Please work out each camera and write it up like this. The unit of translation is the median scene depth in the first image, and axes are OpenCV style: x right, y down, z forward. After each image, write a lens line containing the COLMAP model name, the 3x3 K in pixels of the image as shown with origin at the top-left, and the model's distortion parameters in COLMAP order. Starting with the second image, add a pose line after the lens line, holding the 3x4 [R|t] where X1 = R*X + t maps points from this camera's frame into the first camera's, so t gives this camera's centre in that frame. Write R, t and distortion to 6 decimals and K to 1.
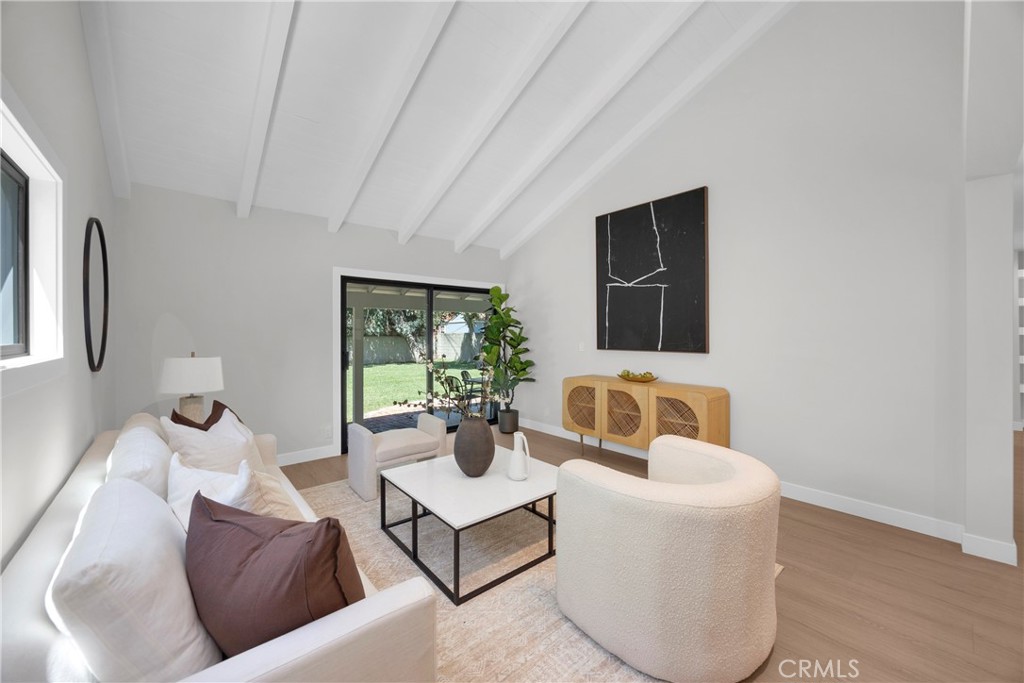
lens RADIAL K [[387.7, 0, 511.8], [0, 387.7, 334.9], [0, 0, 1]] dist [-0.001794, -0.000191]
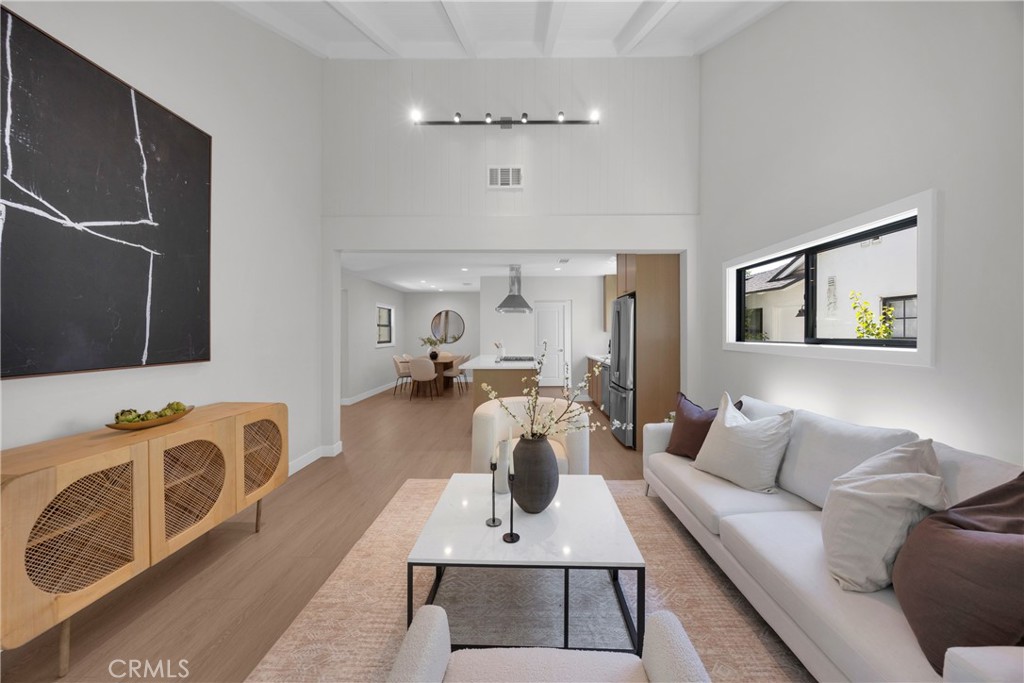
lens RADIAL K [[390.3, 0, 515.8], [0, 390.3, 337.4], [0, 0, 1]] dist [-0.000185, 0.000136]
pose [[-0.742772, -0.005751, 0.669519, -0.392580], [0.004161, 0.999904, 0.013205, -0.004660], [-0.669531, 0.012594, -0.742677, 1.046397]]
